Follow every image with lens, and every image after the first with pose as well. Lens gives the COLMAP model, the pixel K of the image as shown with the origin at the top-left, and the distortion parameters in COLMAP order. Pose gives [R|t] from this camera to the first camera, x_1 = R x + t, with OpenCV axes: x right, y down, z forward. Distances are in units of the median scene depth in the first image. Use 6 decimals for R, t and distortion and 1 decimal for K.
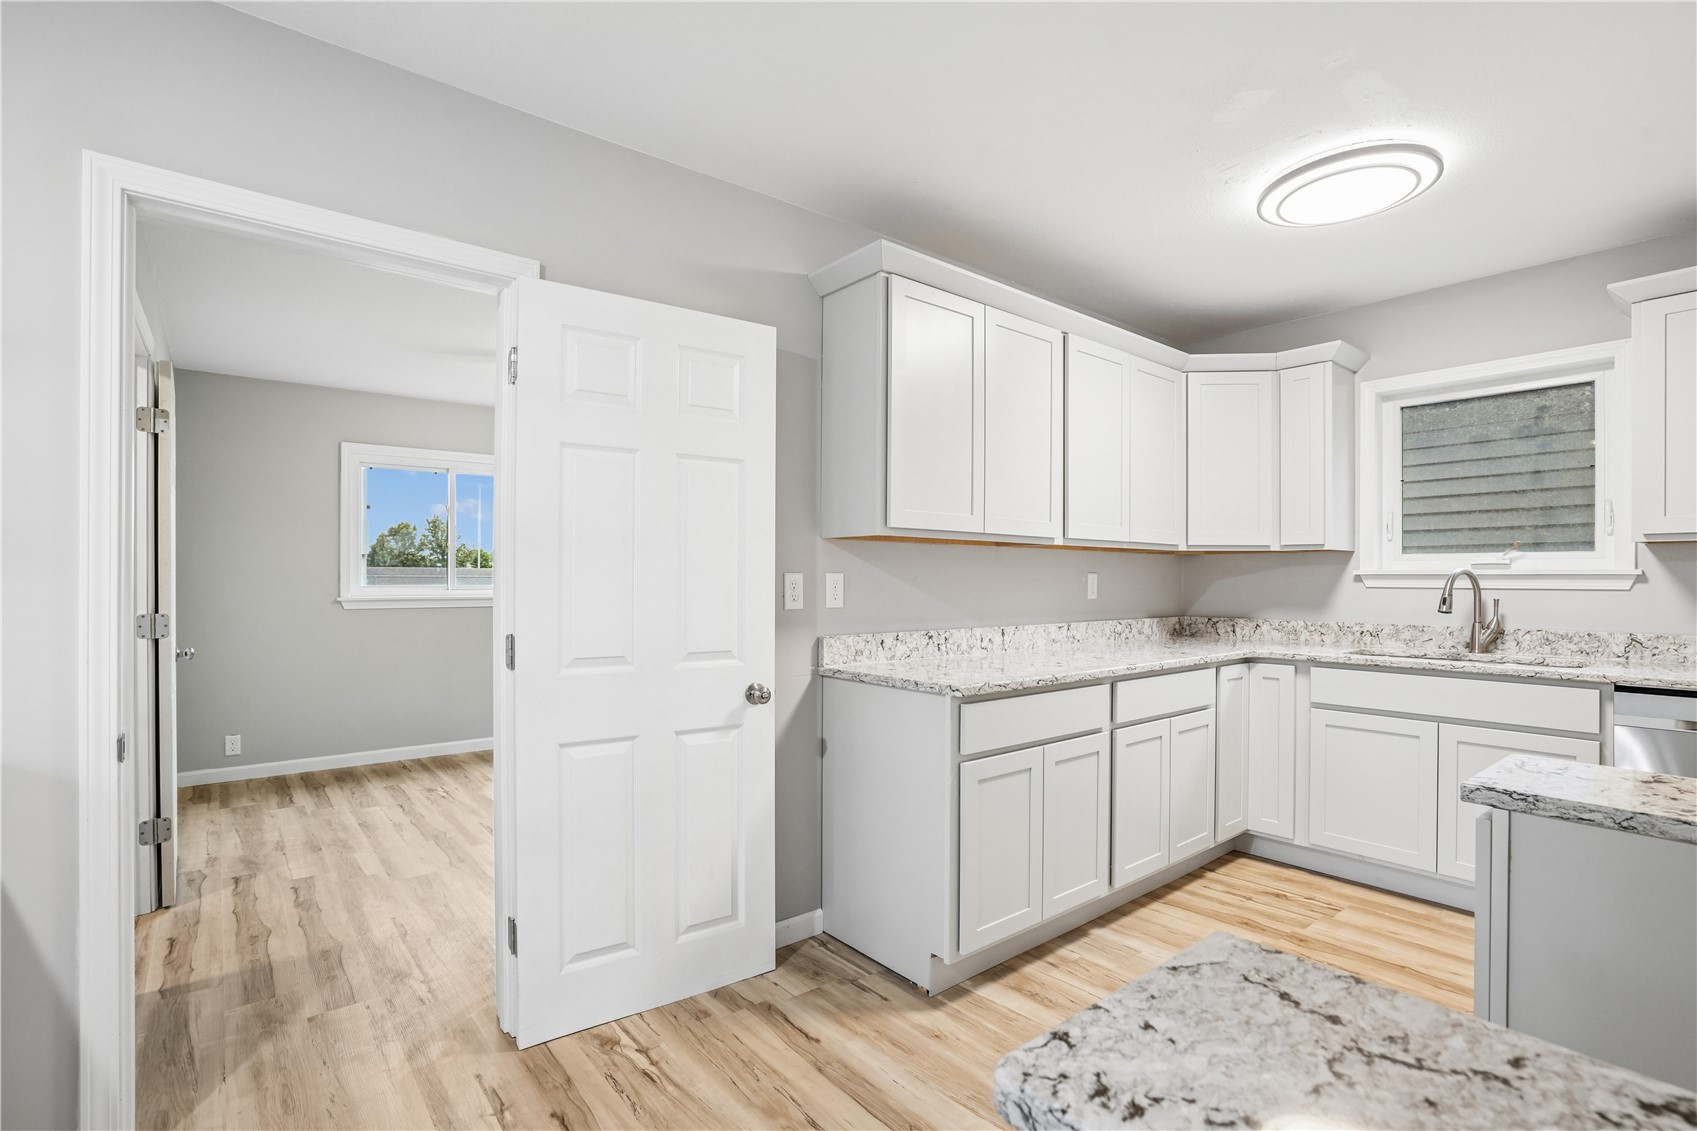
lens RADIAL K [[789.8, 0, 847.2], [0, 789.8, 574.3], [0, 0, 1]] dist [-0.037435, 0.010142]
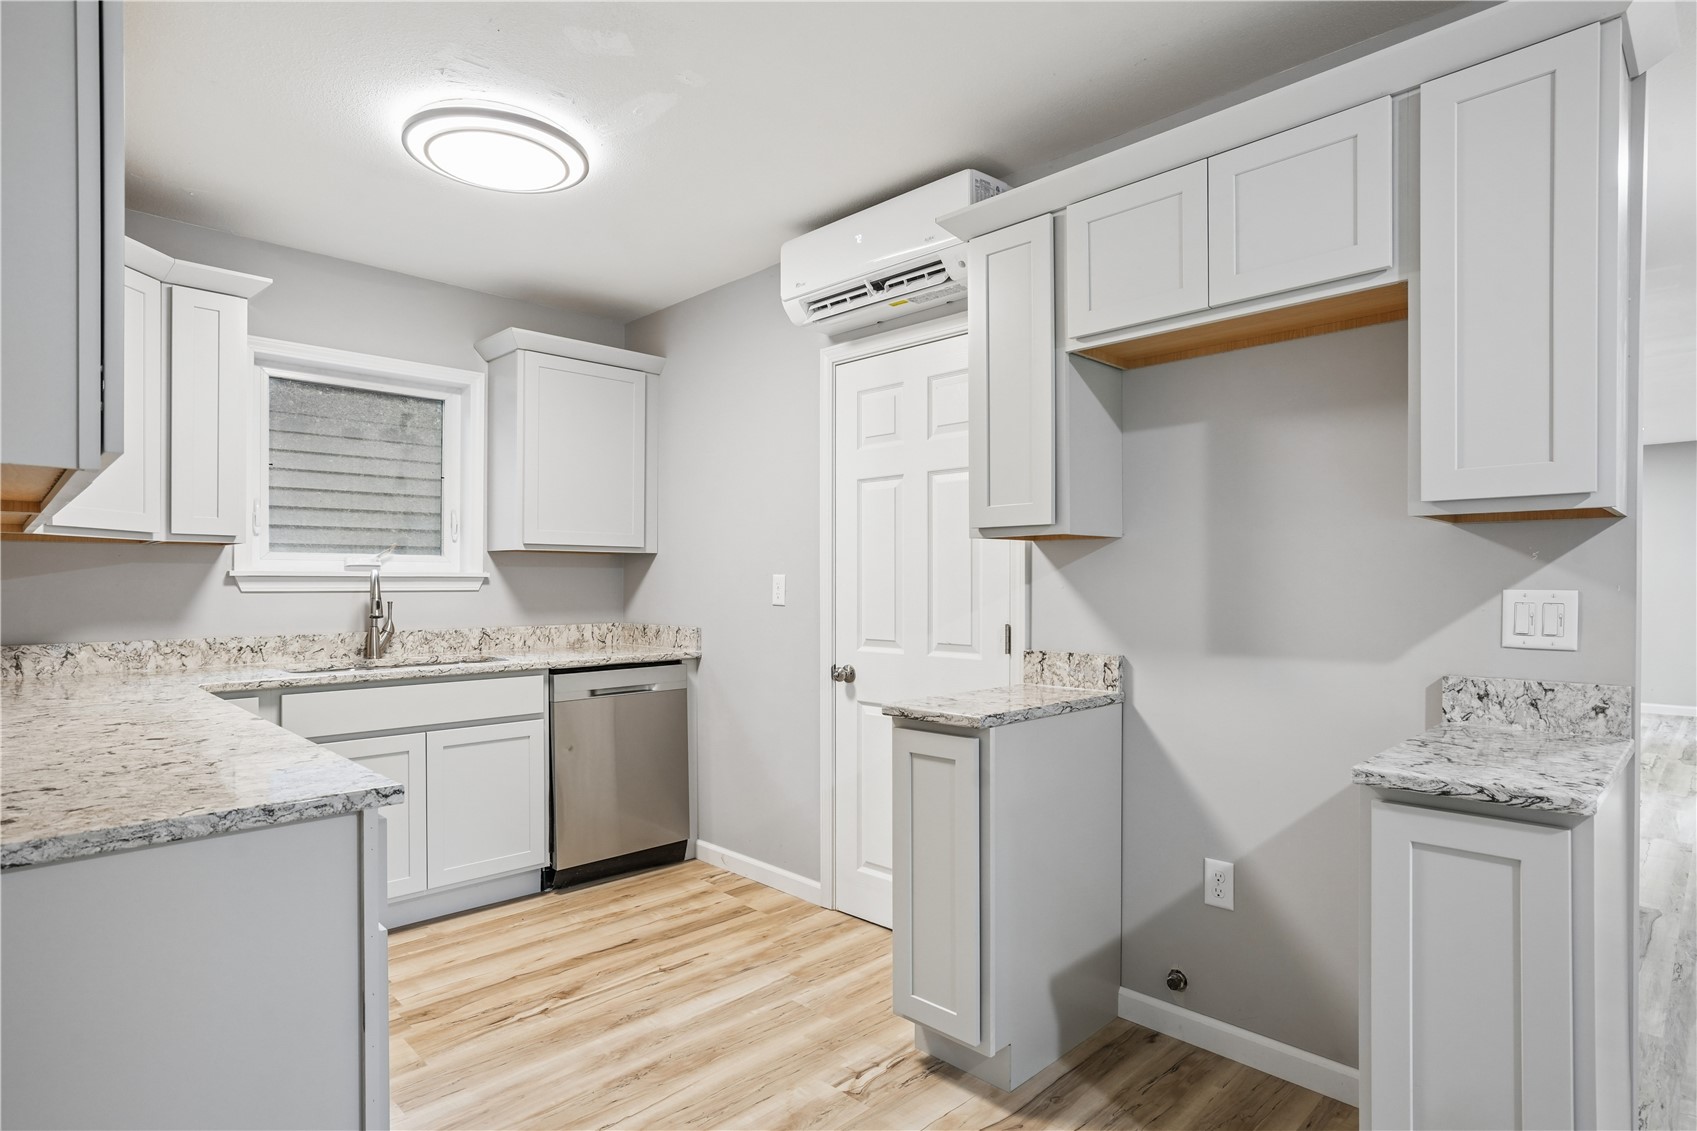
lens RADIAL K [[880.8, 0, 847.6], [0, 880.8, 580.9], [0, 0, 1]] dist [-0.014244, 0.001282]
pose [[-0.089868, -0.000354, 0.995954, -0.317466], [-0.003361, 0.999994, 0.000053, 0.003353], [-0.995948, -0.003342, -0.089869, 0.509831]]
